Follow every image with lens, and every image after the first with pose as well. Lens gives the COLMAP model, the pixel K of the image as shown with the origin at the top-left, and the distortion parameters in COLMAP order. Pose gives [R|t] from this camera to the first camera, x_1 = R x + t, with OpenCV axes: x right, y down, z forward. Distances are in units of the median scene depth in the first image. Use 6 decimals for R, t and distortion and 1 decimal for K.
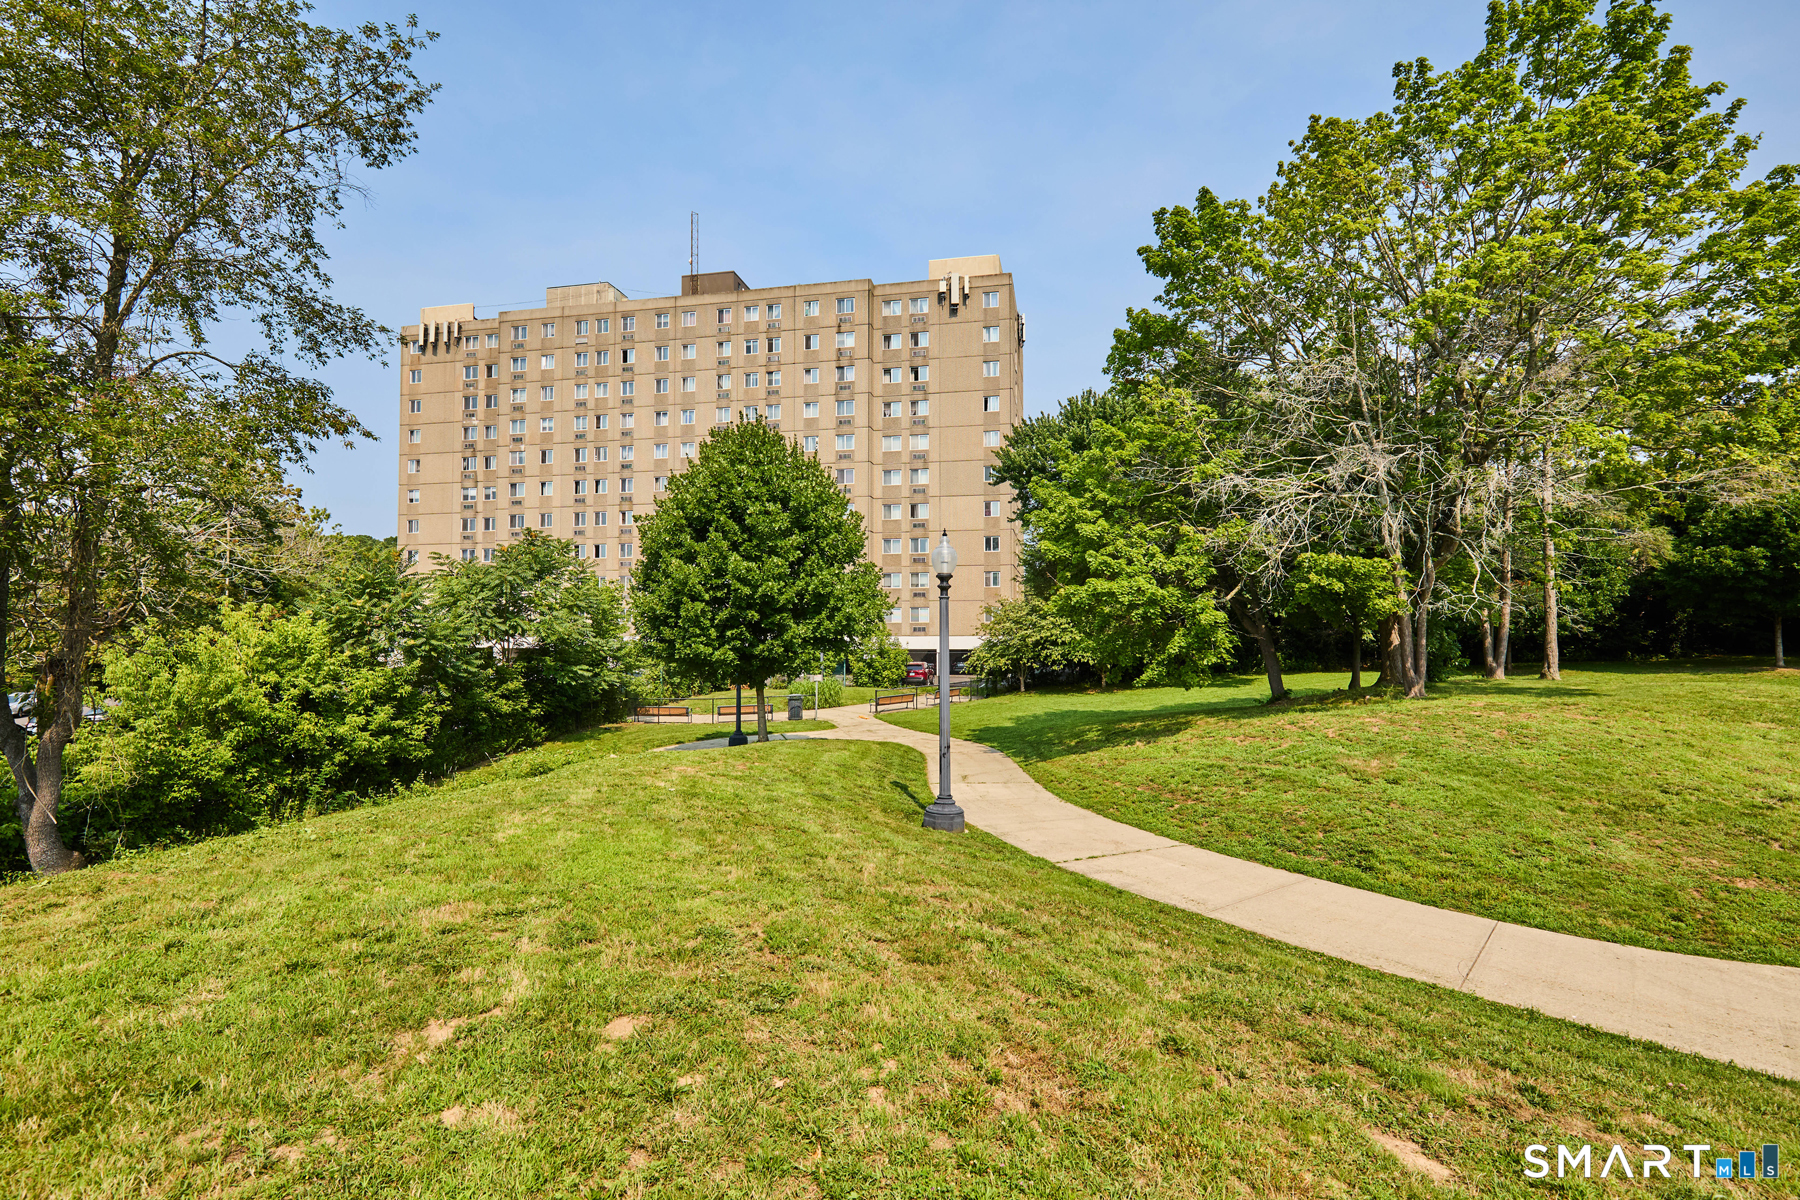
lens RADIAL K [[823.3, 0, 895.0], [0, 823.3, 601.6], [0, 0, 1]] dist [0.002528, -0.000607]
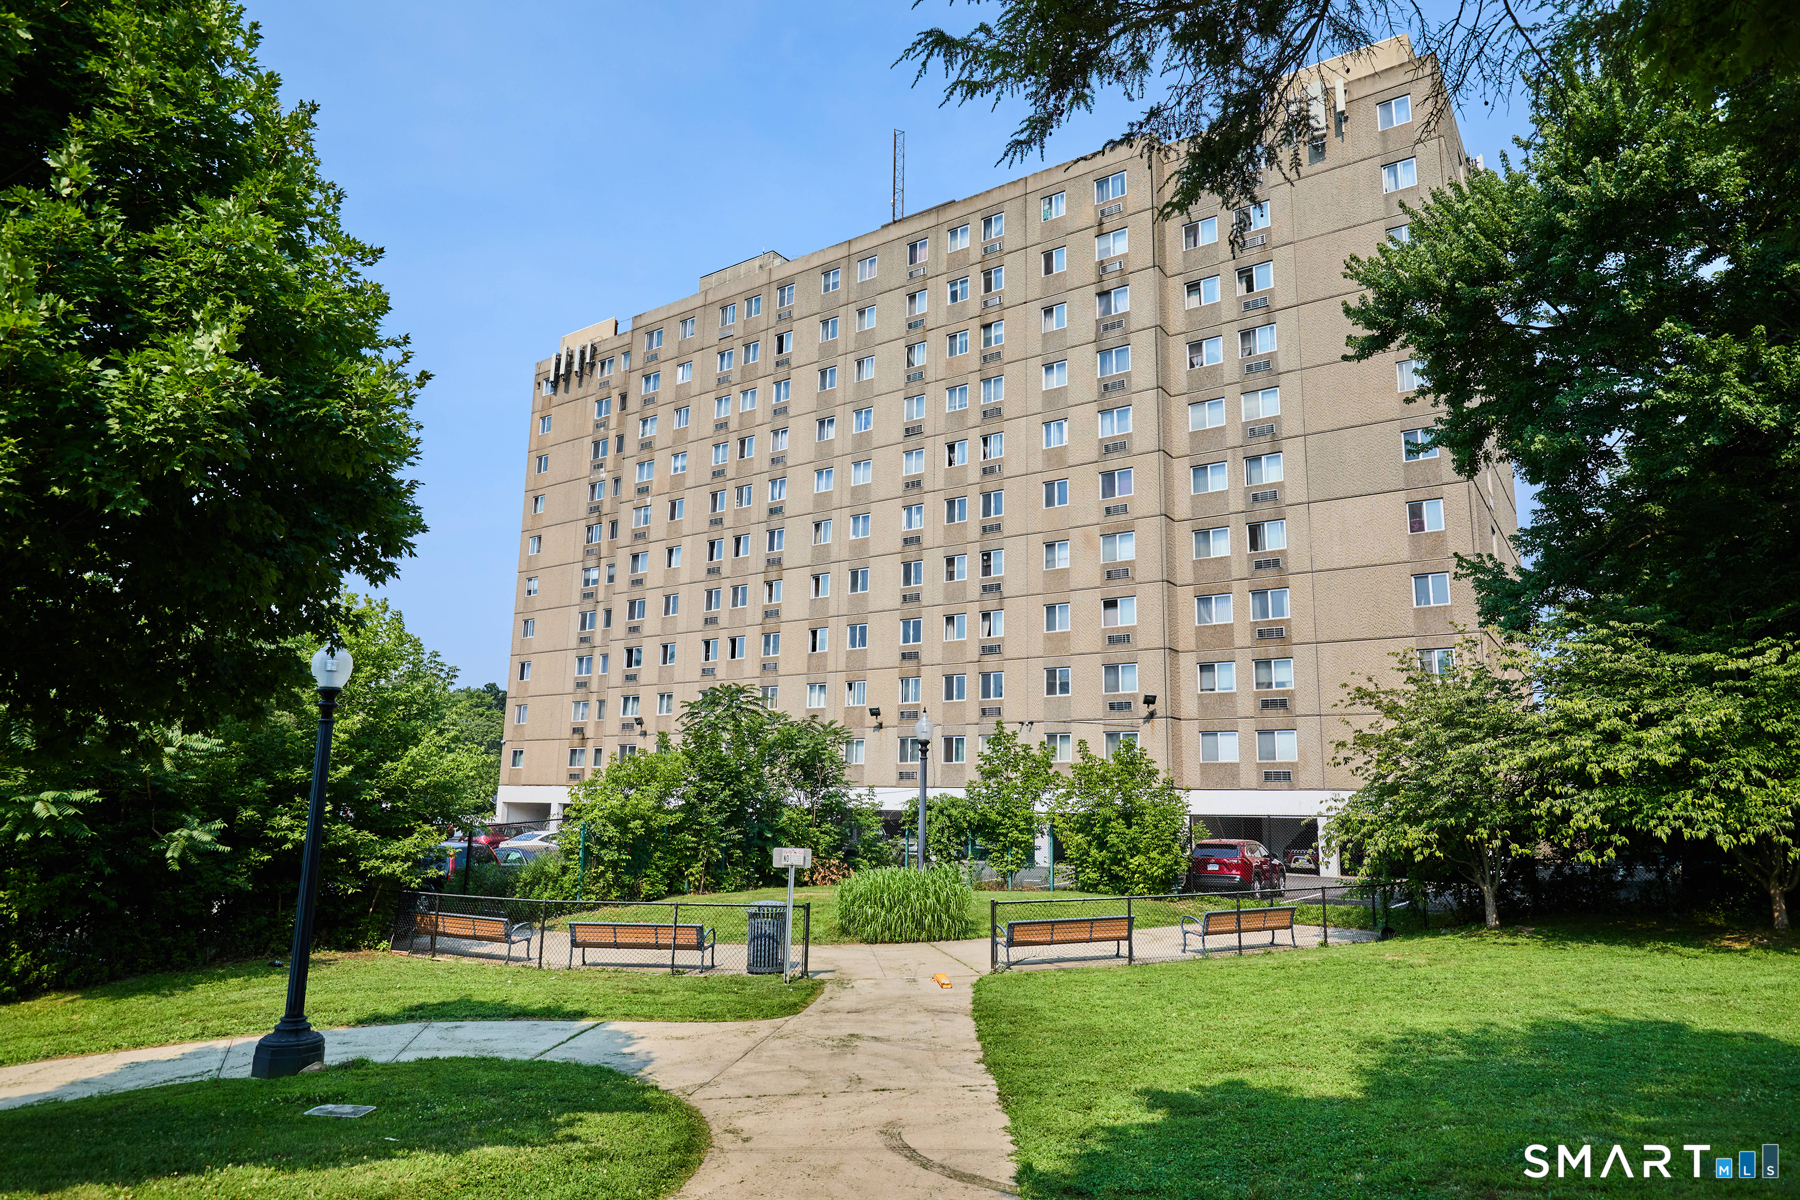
lens RADIAL K [[1069.5, 0, 898.4], [0, 1069.5, 604.4], [0, 0, 1]] dist [-0.003915, -0.000772]
pose [[0.918193, -0.056736, -0.392050, 0.072501], [-0.004590, 0.988100, -0.153743, 0.029982], [0.396107, 0.142965, 0.907006, 0.313727]]
